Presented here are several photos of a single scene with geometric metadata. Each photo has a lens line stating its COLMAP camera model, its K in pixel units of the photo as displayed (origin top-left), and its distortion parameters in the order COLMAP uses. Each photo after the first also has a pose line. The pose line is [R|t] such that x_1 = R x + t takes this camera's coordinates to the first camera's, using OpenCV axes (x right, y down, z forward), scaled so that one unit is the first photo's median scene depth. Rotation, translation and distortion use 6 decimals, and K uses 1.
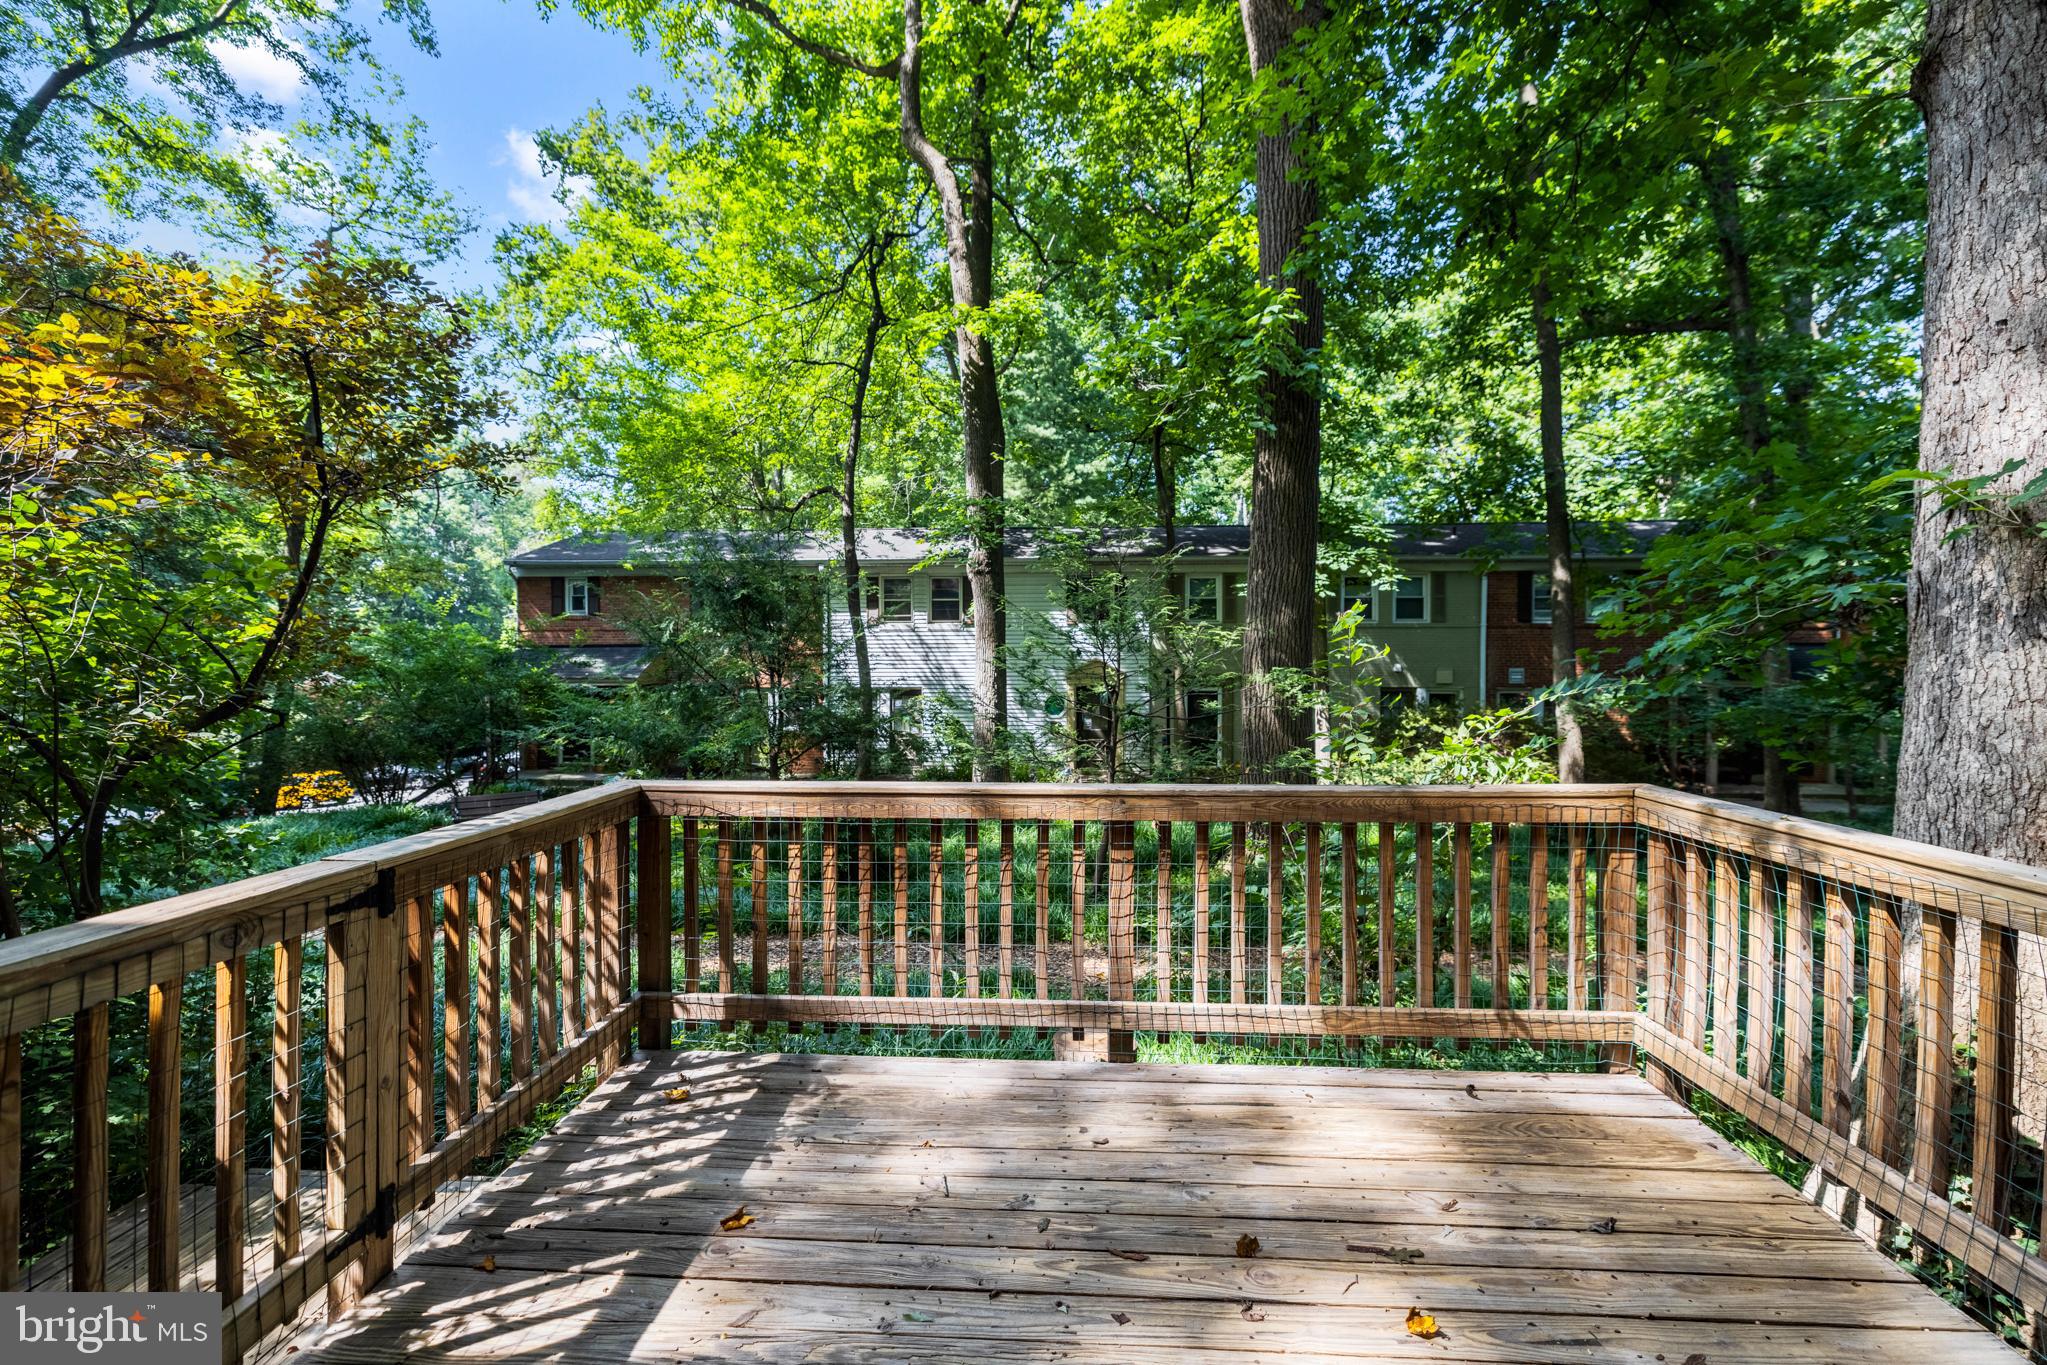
lens RADIAL K [[860.2, 0, 1019.2], [0, 860.2, 678.7], [0, 0, 1]] dist [0.003507, -0.000606]
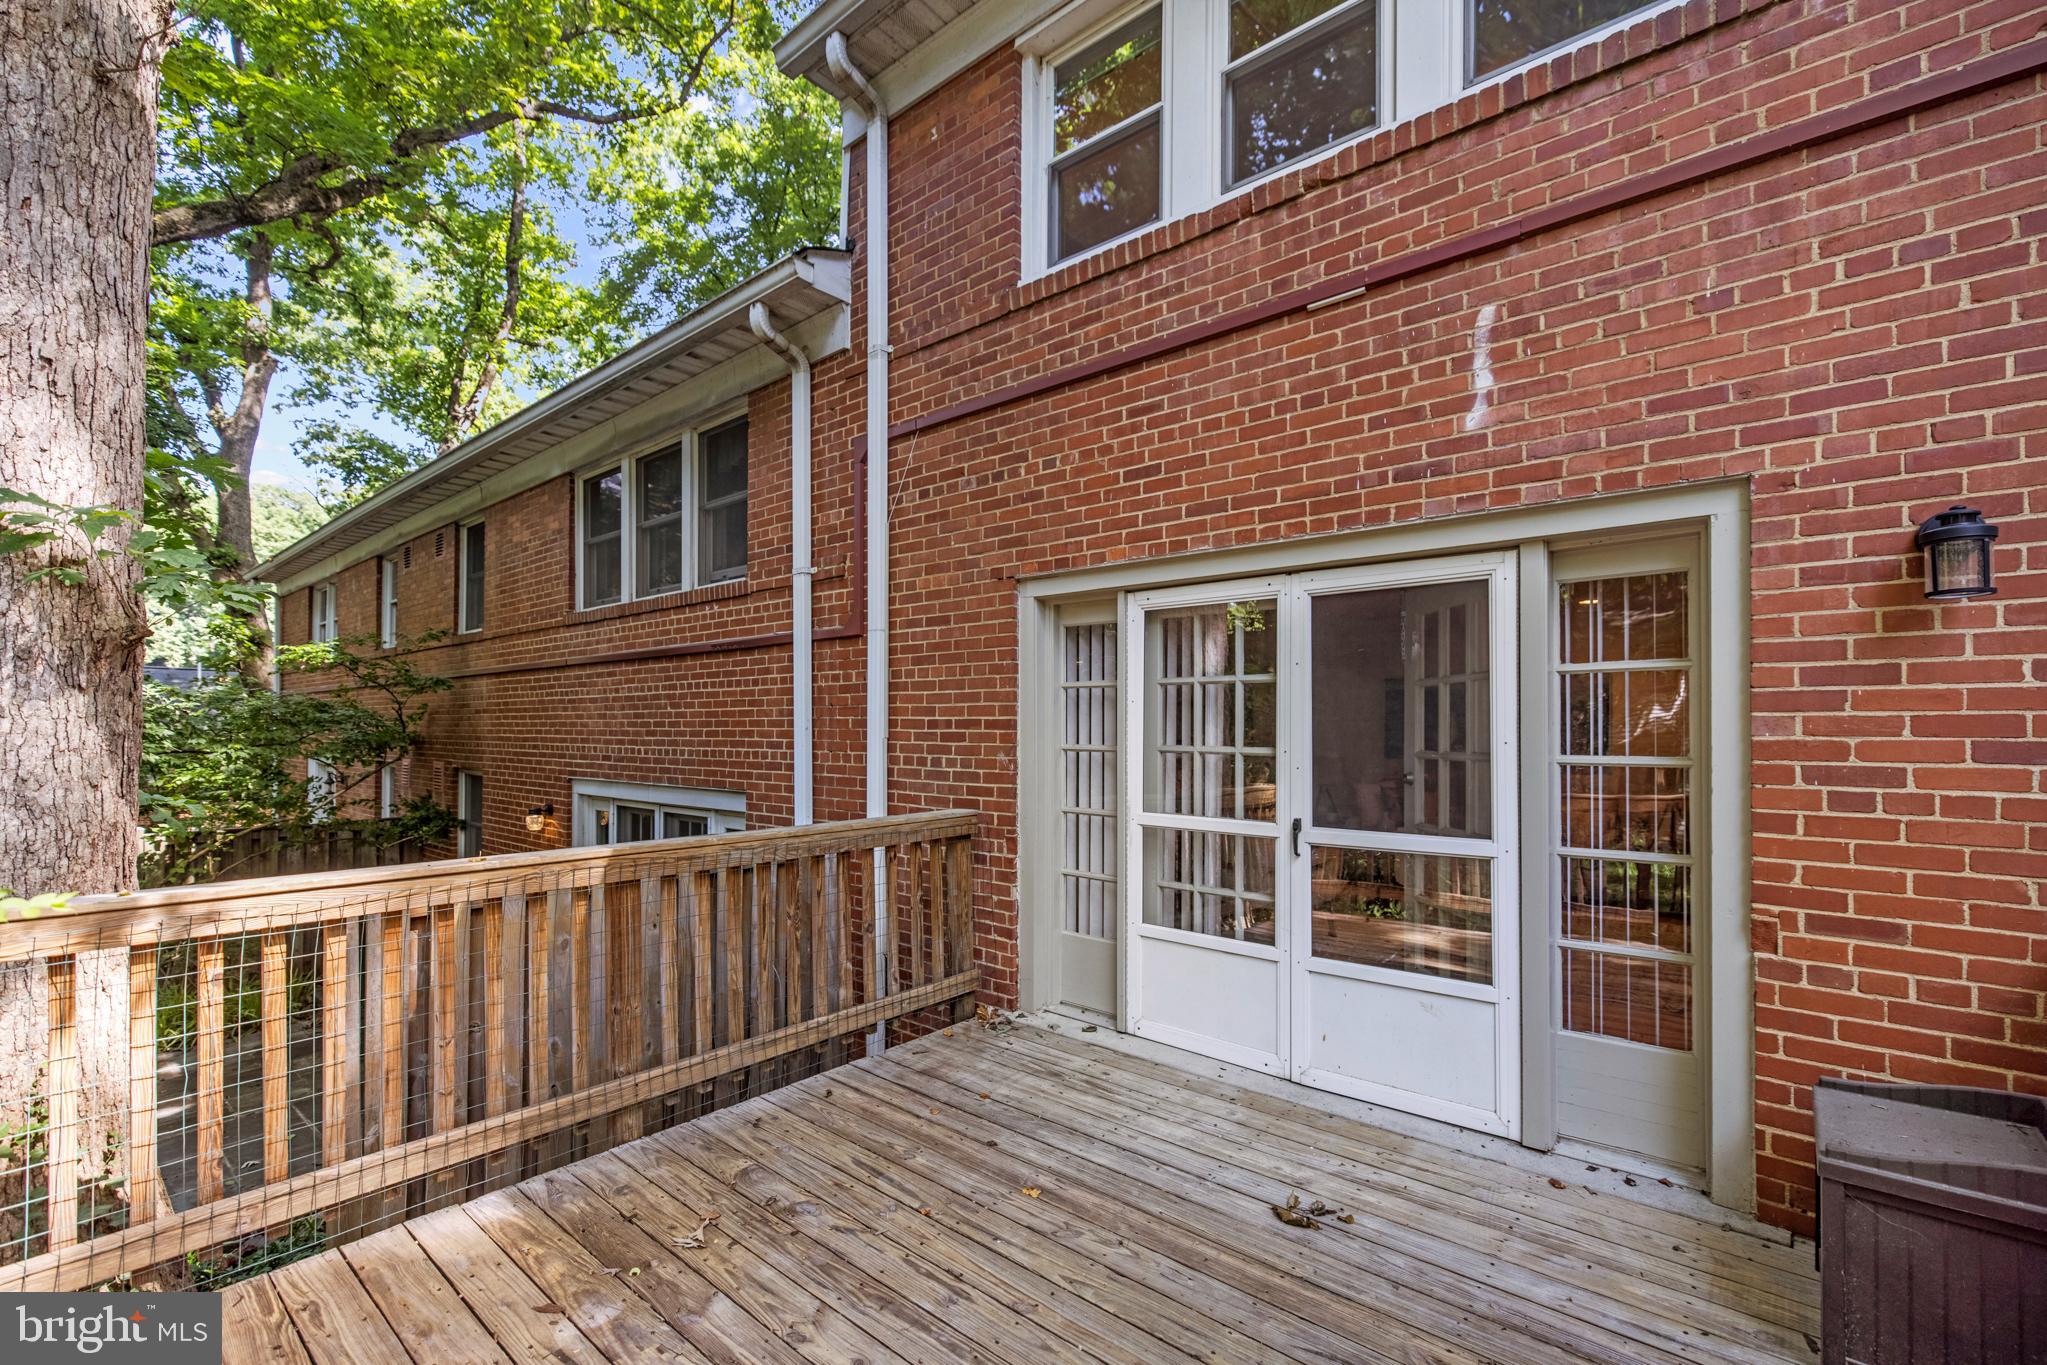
lens RADIAL K [[875.9, 0, 1020.4], [0, 875.9, 726.3], [0, 0, 1]] dist [0.001129, 0.000091]
pose [[-0.800092, -0.000673, 0.599877, -0.258465], [0.008833, 0.999878, 0.012903, -0.004383], [-0.599812, 0.015622, -0.799988, 0.904729]]
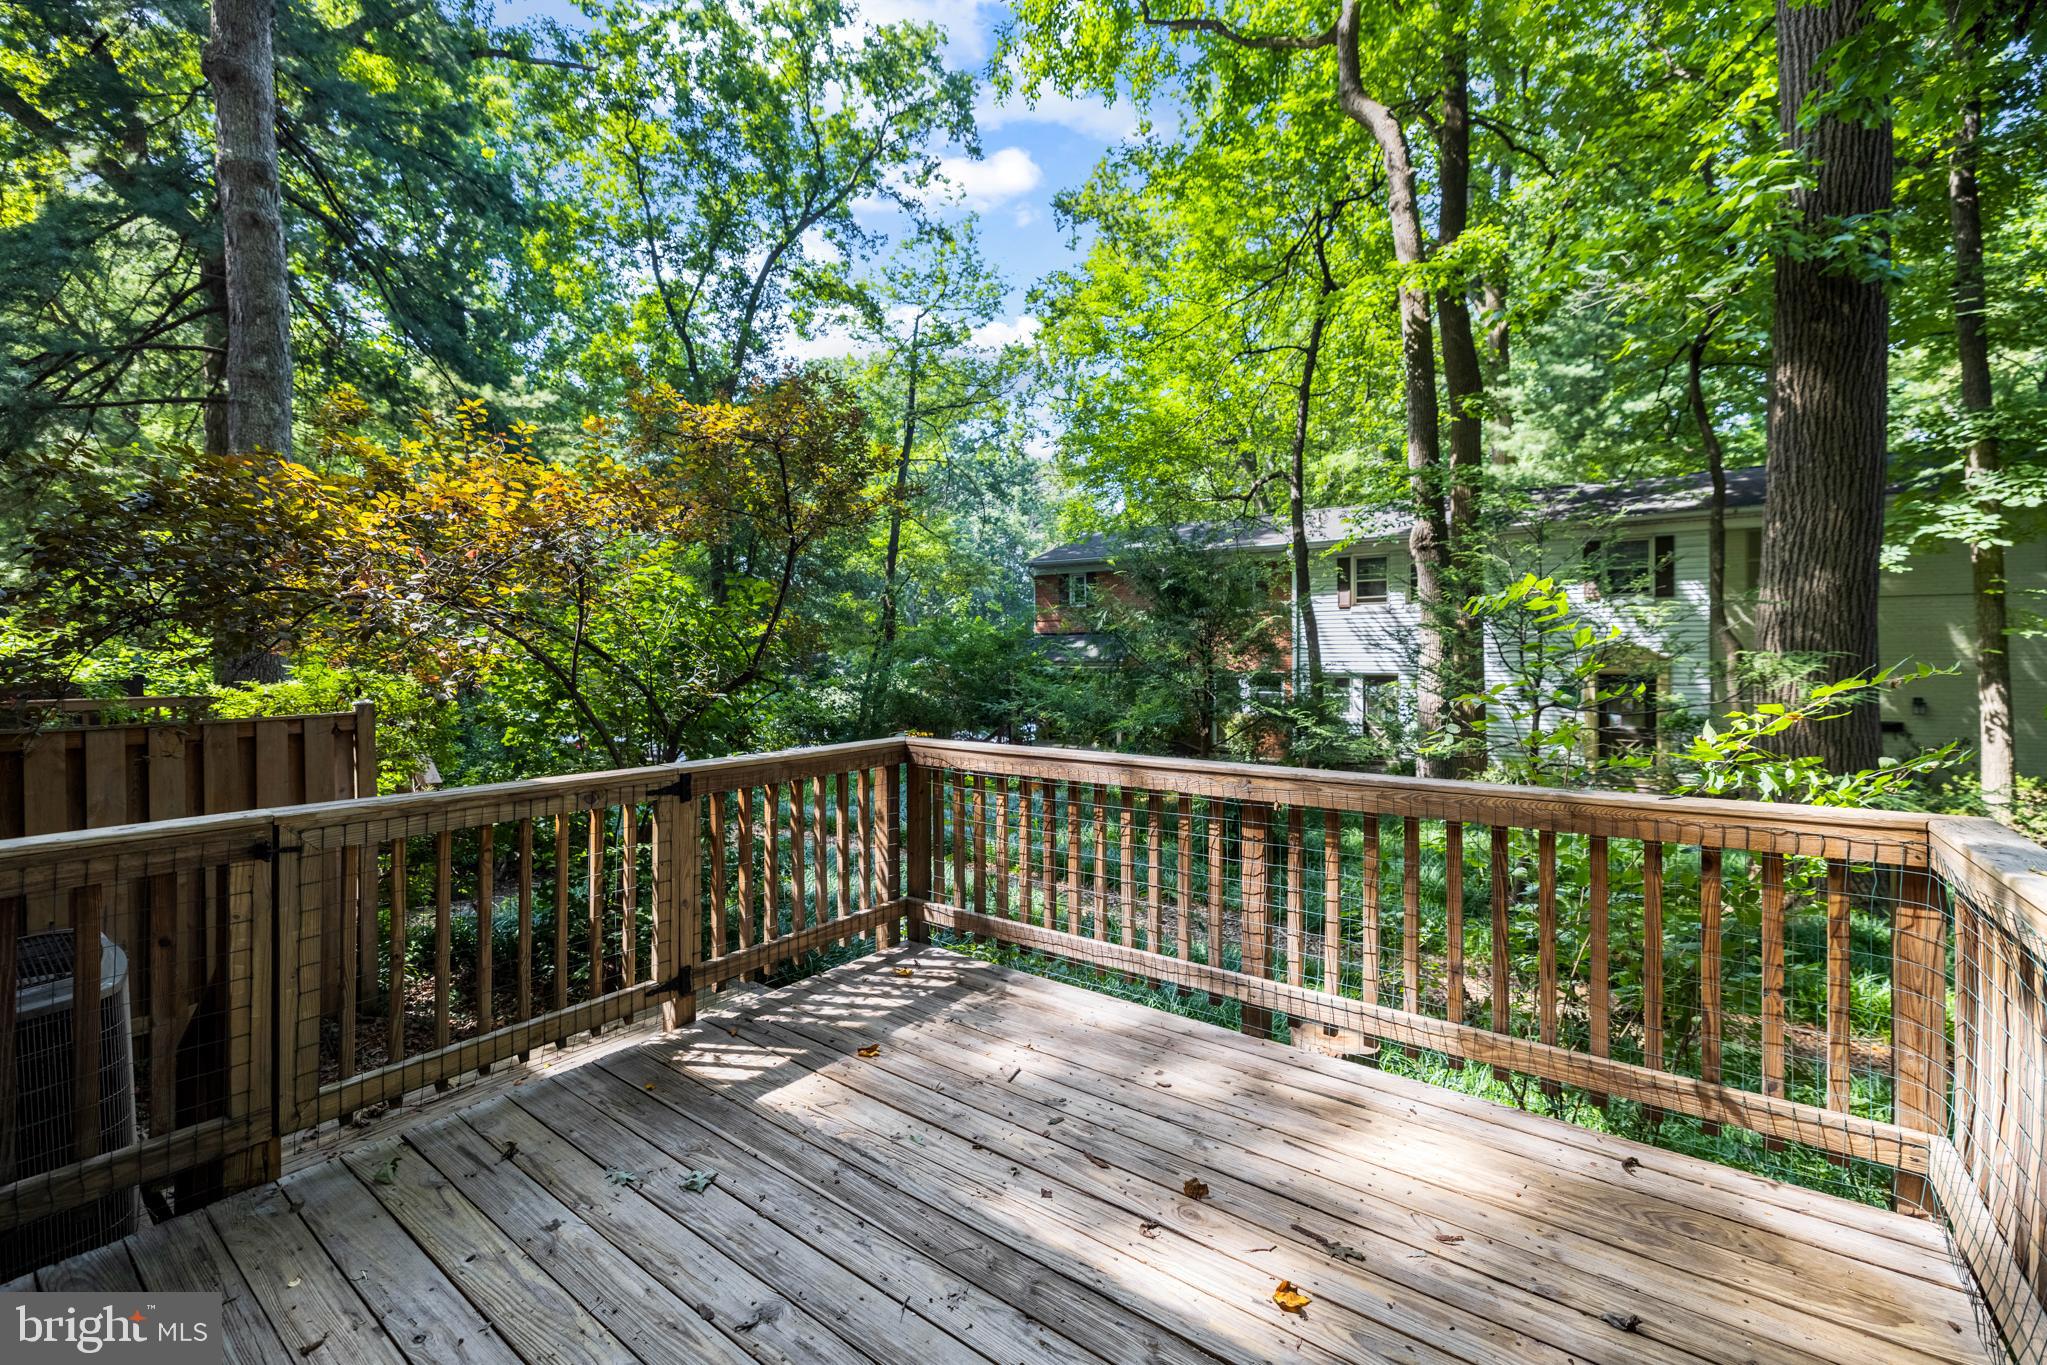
lens RADIAL K [[868.9, 0, 1020.2], [0, 868.9, 658.3], [0, 0, 1]] dist [0.002841, 0.000422]
pose [[0.830323, 0.003247, -0.557273, 0.473431], [-0.006581, 0.999970, -0.003979, 0.001266], [0.557244, 0.006971, 0.830320, -0.019571]]
